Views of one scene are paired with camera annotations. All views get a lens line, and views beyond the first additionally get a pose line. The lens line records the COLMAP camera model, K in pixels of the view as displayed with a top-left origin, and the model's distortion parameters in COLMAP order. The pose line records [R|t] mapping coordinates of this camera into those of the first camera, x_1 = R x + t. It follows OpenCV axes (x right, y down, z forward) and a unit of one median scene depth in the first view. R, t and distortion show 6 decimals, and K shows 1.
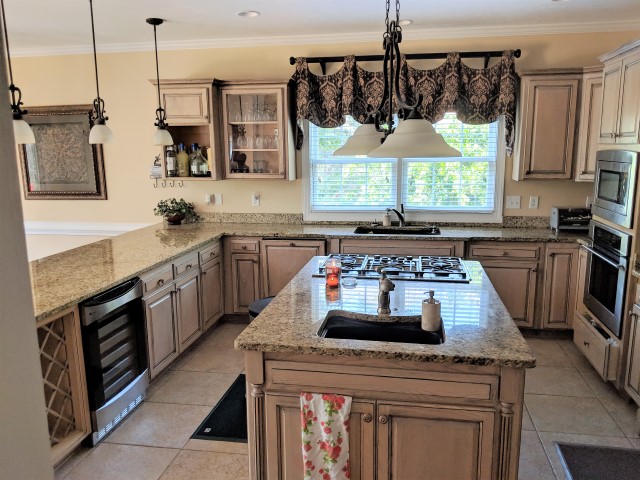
lens RADIAL K [[517.7, 0, 321.5], [0, 517.7, 236.7], [0, 0, 1]] dist [0.001804, -0.019762]
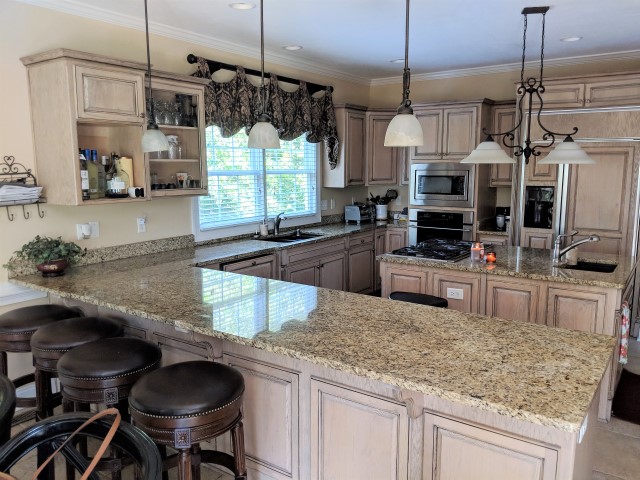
lens RADIAL K [[517.7, 0, 321.4], [0, 517.7, 244.7], [0, 0, 1]] dist [0.001804, -0.019762]
pose [[0.419108, -0.131121, 0.898418, -0.793808], [0.146578, 0.986308, 0.075571, -0.067053], [-0.896026, 0.100017, 0.432590, 0.465674]]
